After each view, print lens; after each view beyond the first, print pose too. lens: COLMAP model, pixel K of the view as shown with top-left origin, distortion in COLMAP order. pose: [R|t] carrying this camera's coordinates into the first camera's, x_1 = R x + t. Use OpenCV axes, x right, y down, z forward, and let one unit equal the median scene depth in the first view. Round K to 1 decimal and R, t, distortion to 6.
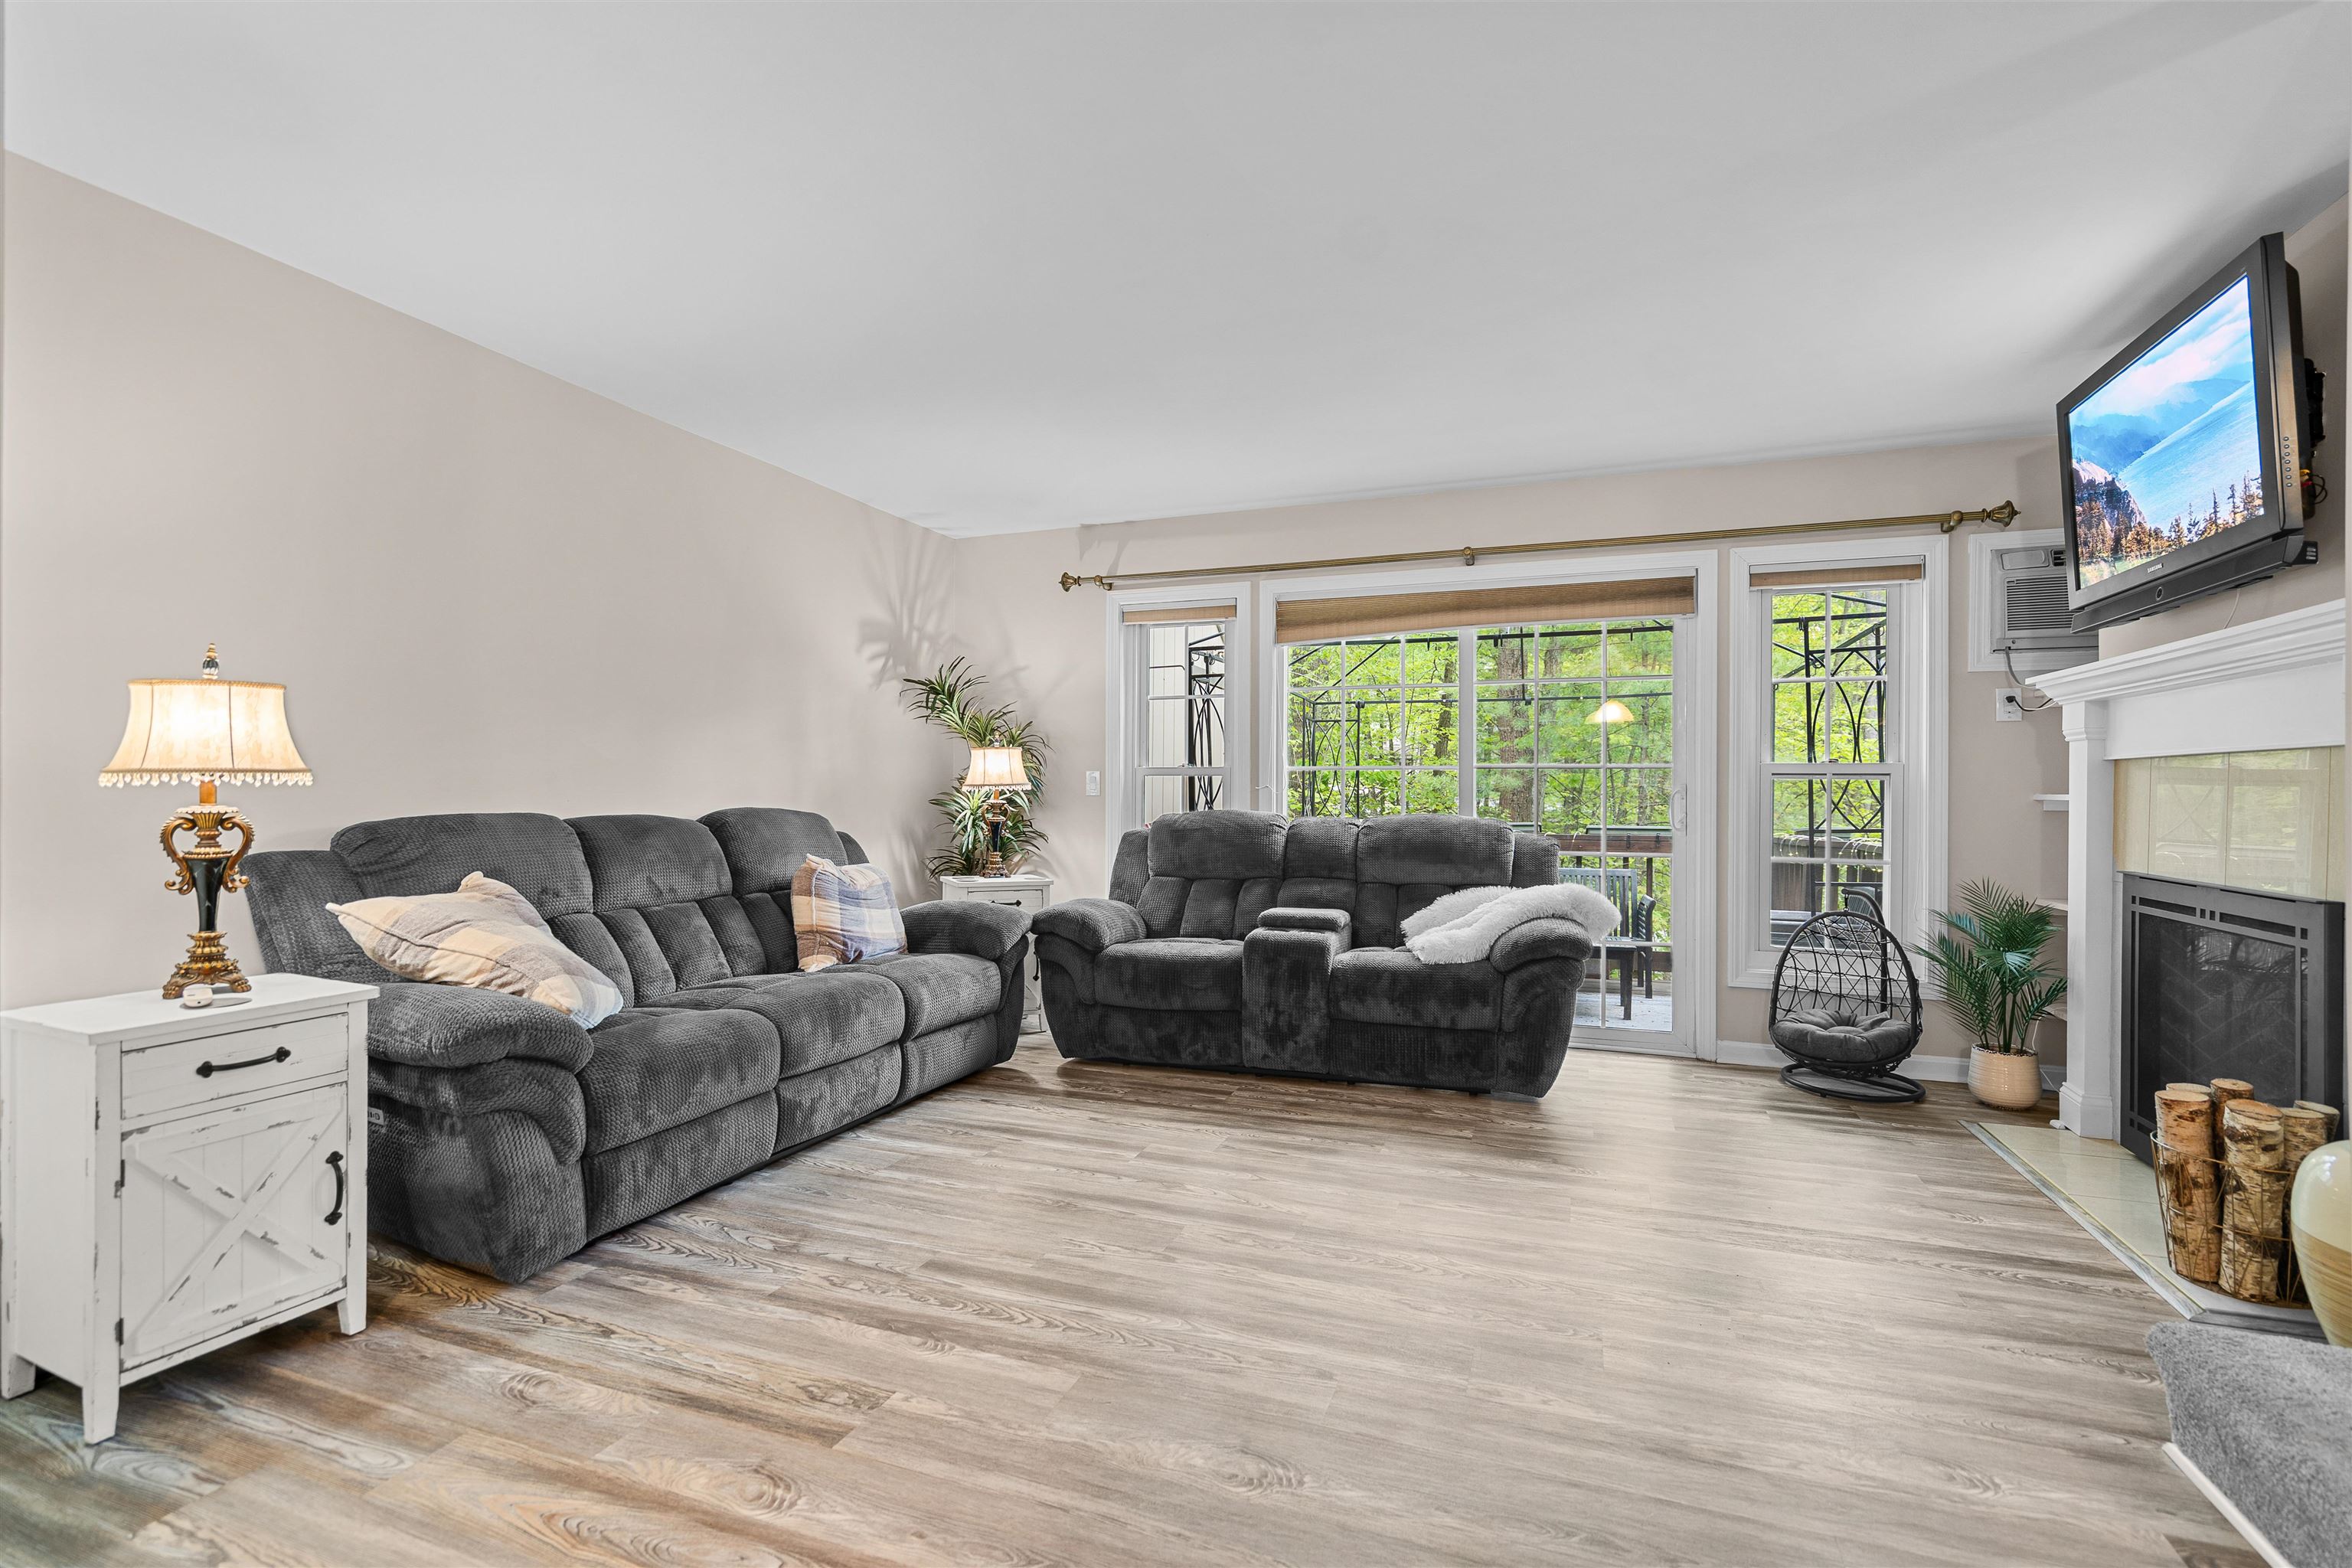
lens RADIAL K [[1109.2, 0, 1146.2], [0, 1109.2, 793.5], [0, 0, 1]] dist [-0.001143, 0.000281]
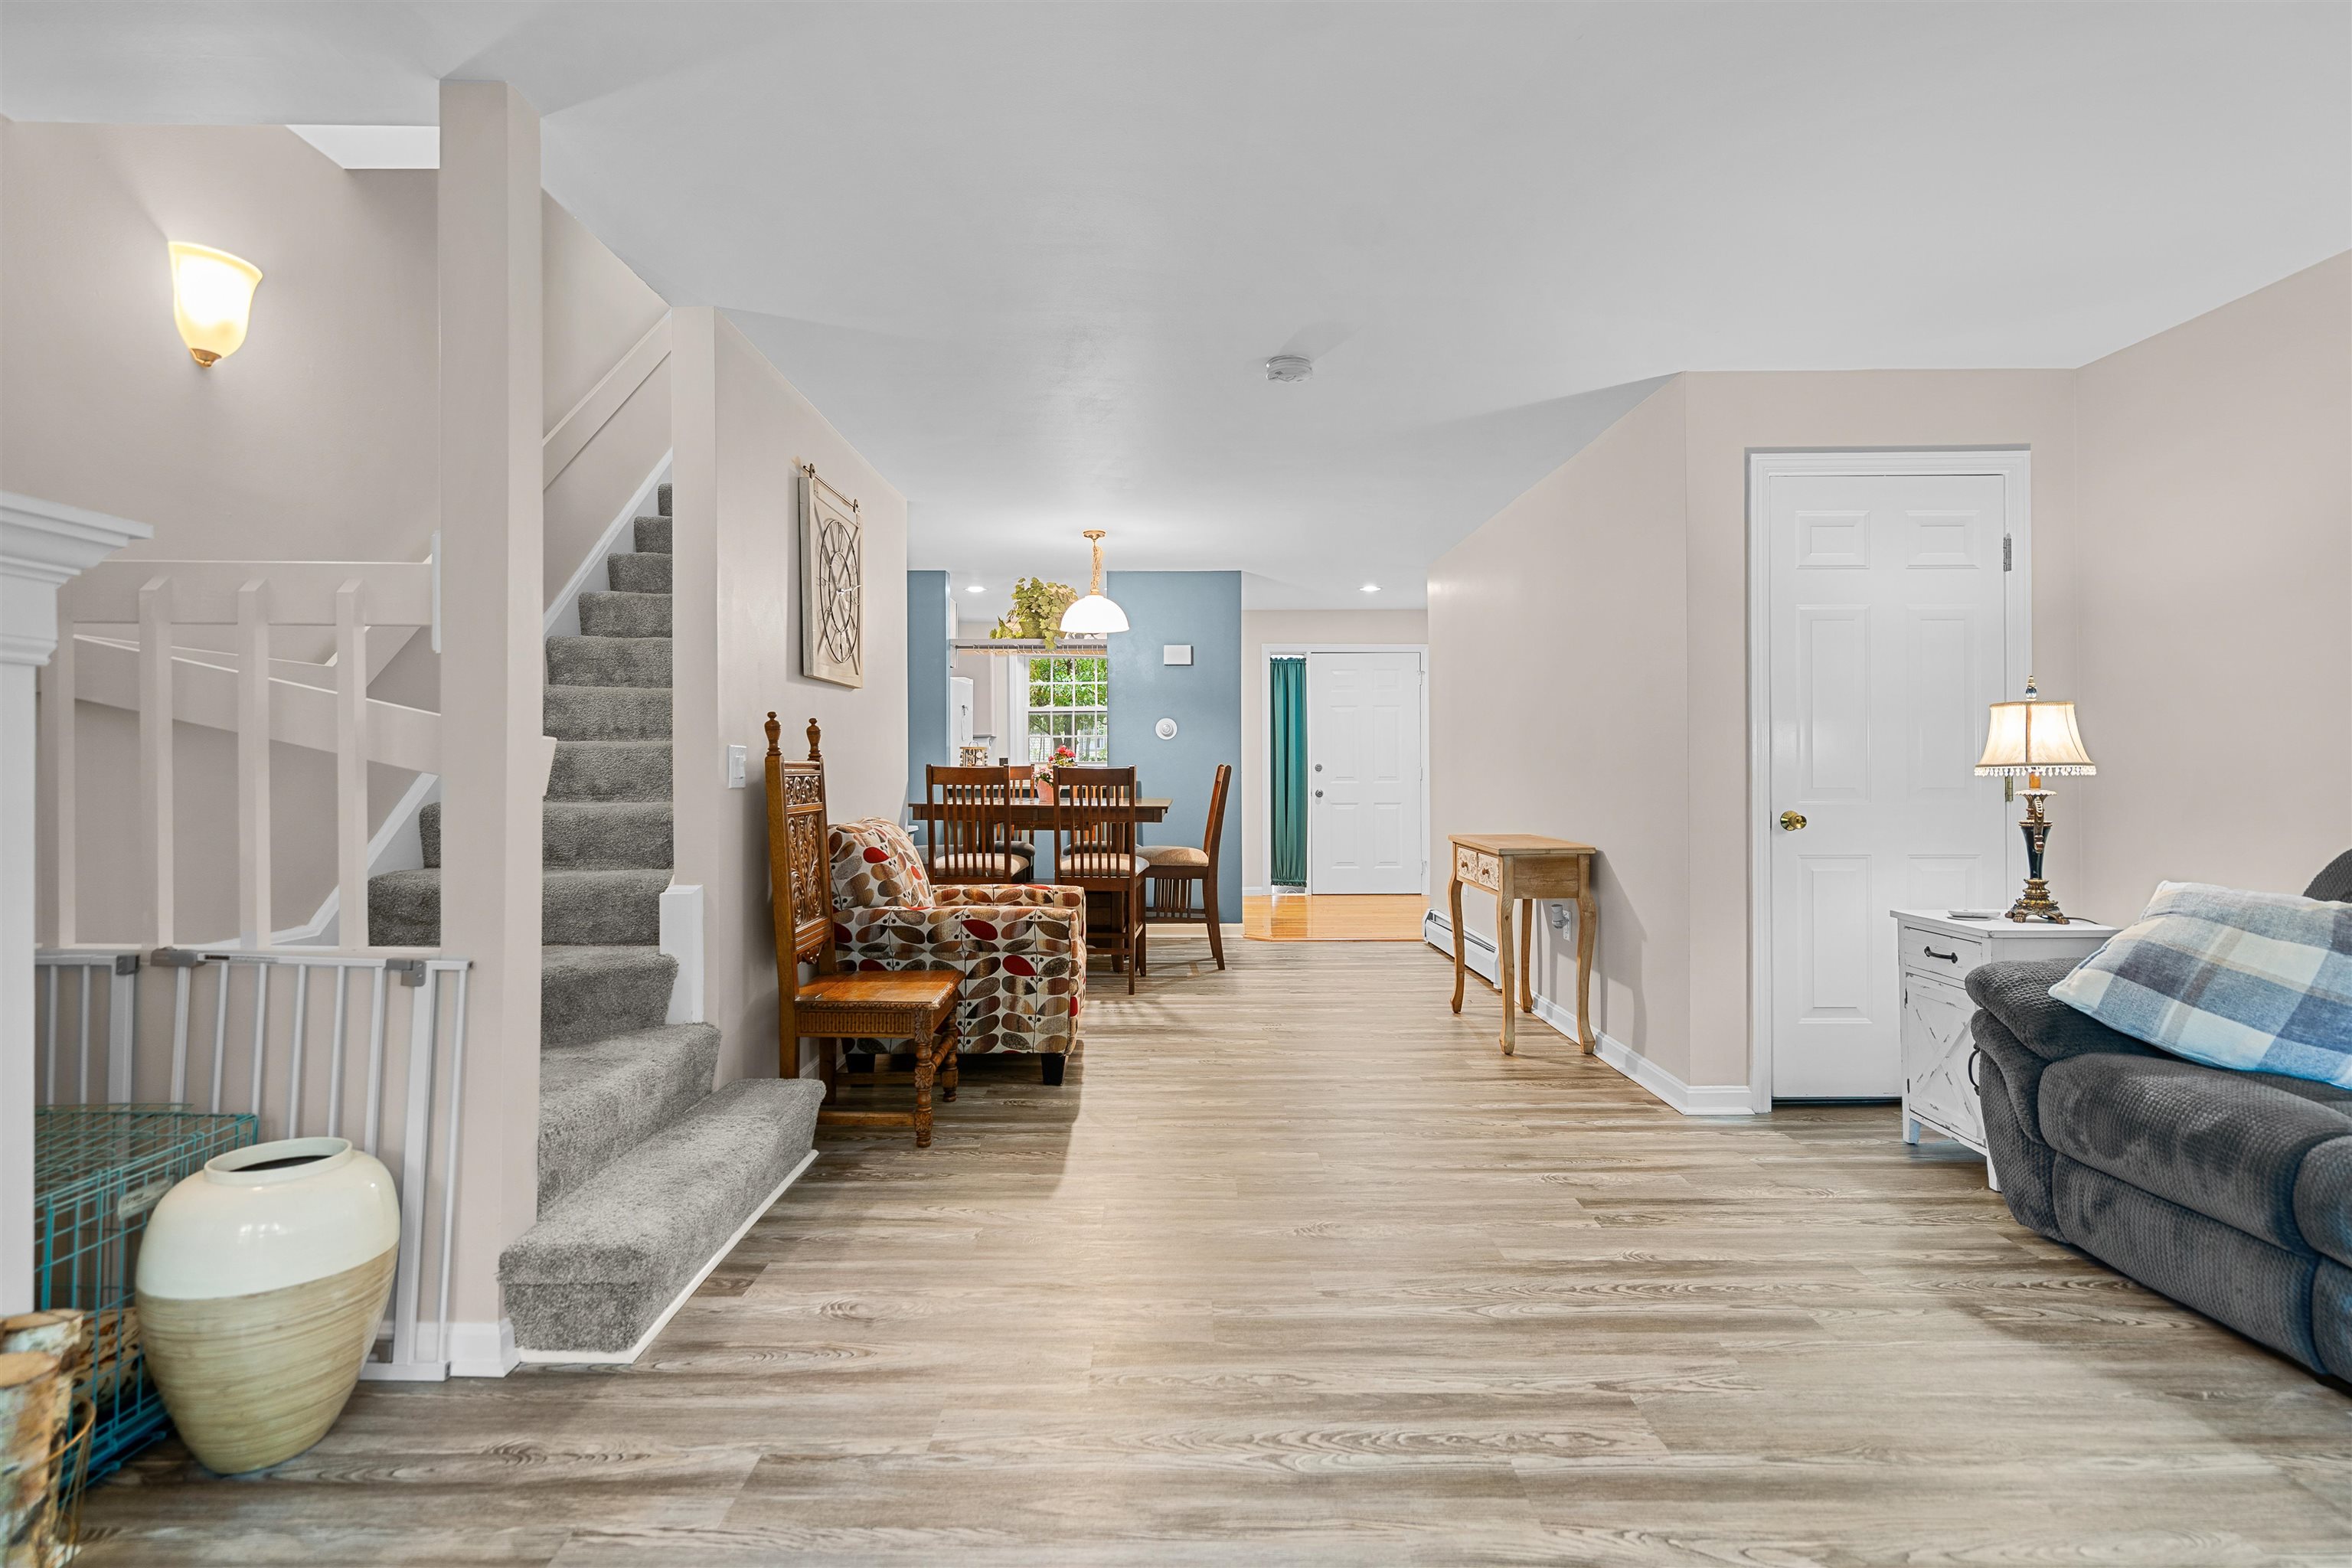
lens RADIAL K [[1149.9, 0, 1176.0], [0, 1149.9, 784.0], [0, 0, 1]] dist [-0.000362, -0.000038]
pose [[-0.930049, 0.002860, -0.367424, 0.707366], [-0.002735, 0.999888, 0.014705, -0.014052], [0.367425, 0.014681, -0.929937, 1.943710]]
